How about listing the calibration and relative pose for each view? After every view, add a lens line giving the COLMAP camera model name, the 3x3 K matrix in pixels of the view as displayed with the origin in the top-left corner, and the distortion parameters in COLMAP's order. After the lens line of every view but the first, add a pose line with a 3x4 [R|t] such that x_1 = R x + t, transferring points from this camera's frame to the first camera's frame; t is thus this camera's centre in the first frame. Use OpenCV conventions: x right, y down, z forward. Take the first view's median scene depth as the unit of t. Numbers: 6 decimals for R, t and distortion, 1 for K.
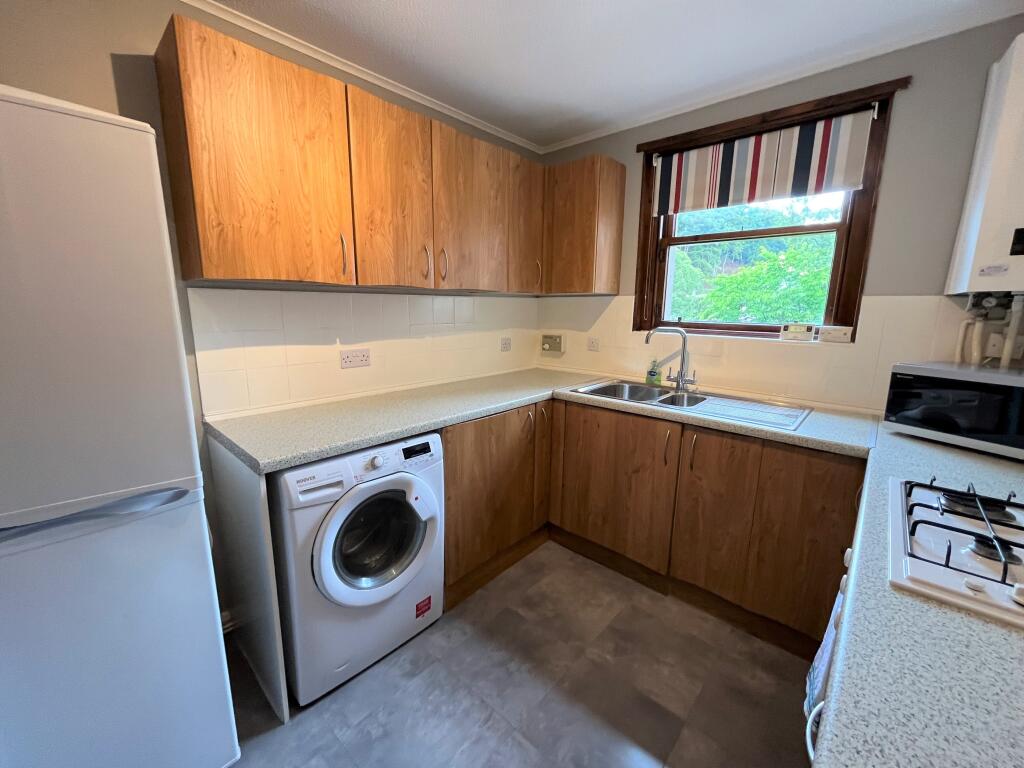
lens RADIAL K [[416.2, 0, 510.0], [0, 416.2, 378.5], [0, 0, 1]] dist [-0.000240, 0.000167]
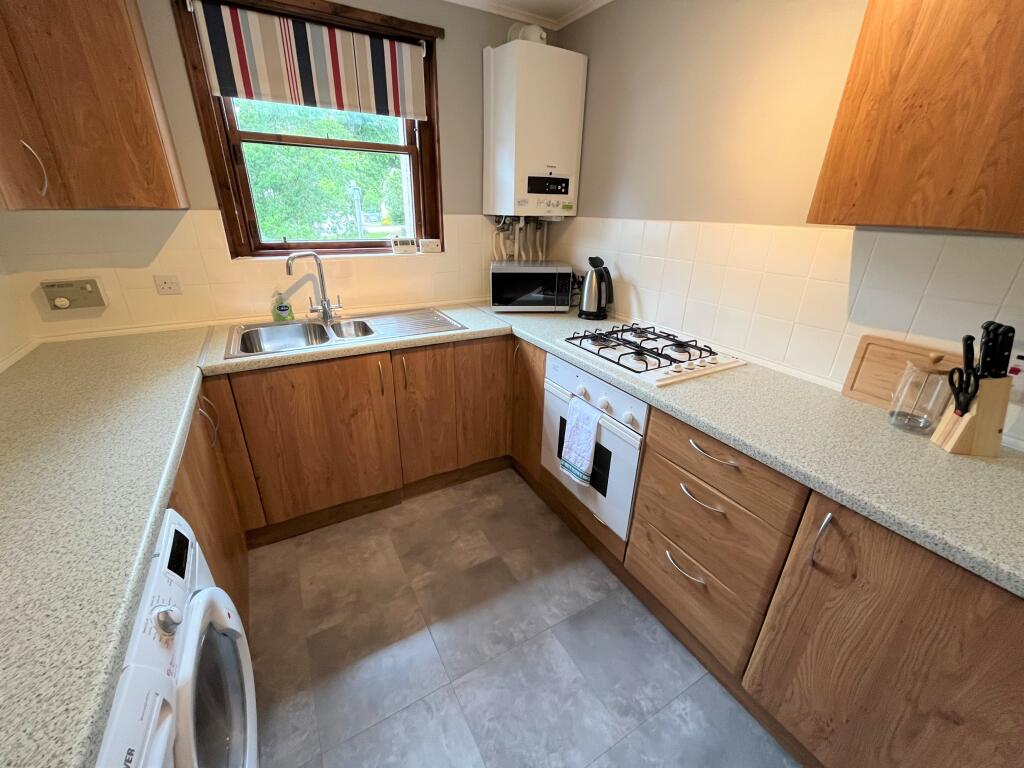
lens RADIAL K [[413.2, 0, 514.0], [0, 413.2, 379.0], [0, 0, 1]] dist [-0.000036, 0.000015]
pose [[0.312787, -0.372247, 0.873840, -0.373378], [0.147338, 0.927882, 0.342529, -0.120559], [-0.938326, 0.021612, 0.345075, 0.329850]]
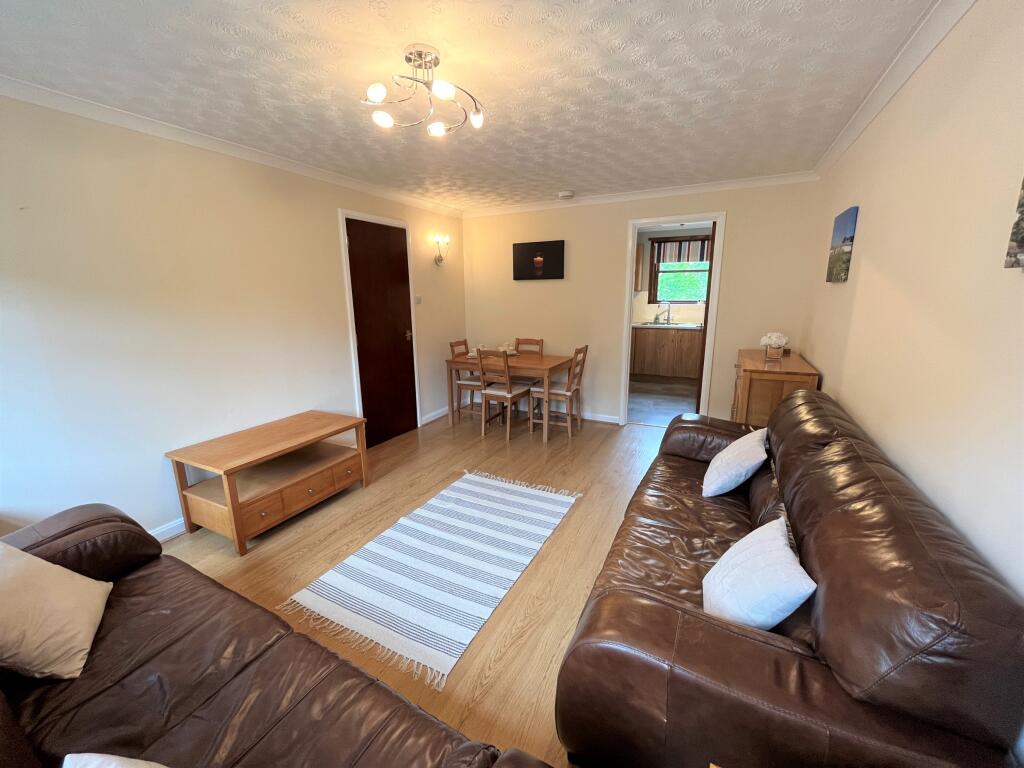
lens RADIAL K [[415.2, 0, 508.7], [0, 415.2, 386.9], [0, 0, 1]] dist [0.000004, 0.000089]
pose [[0.965272, -0.079189, 0.248954, -1.698888], [0.068799, 0.996368, 0.050176, 0.293384], [-0.252023, -0.031306, 0.967215, -1.854362]]
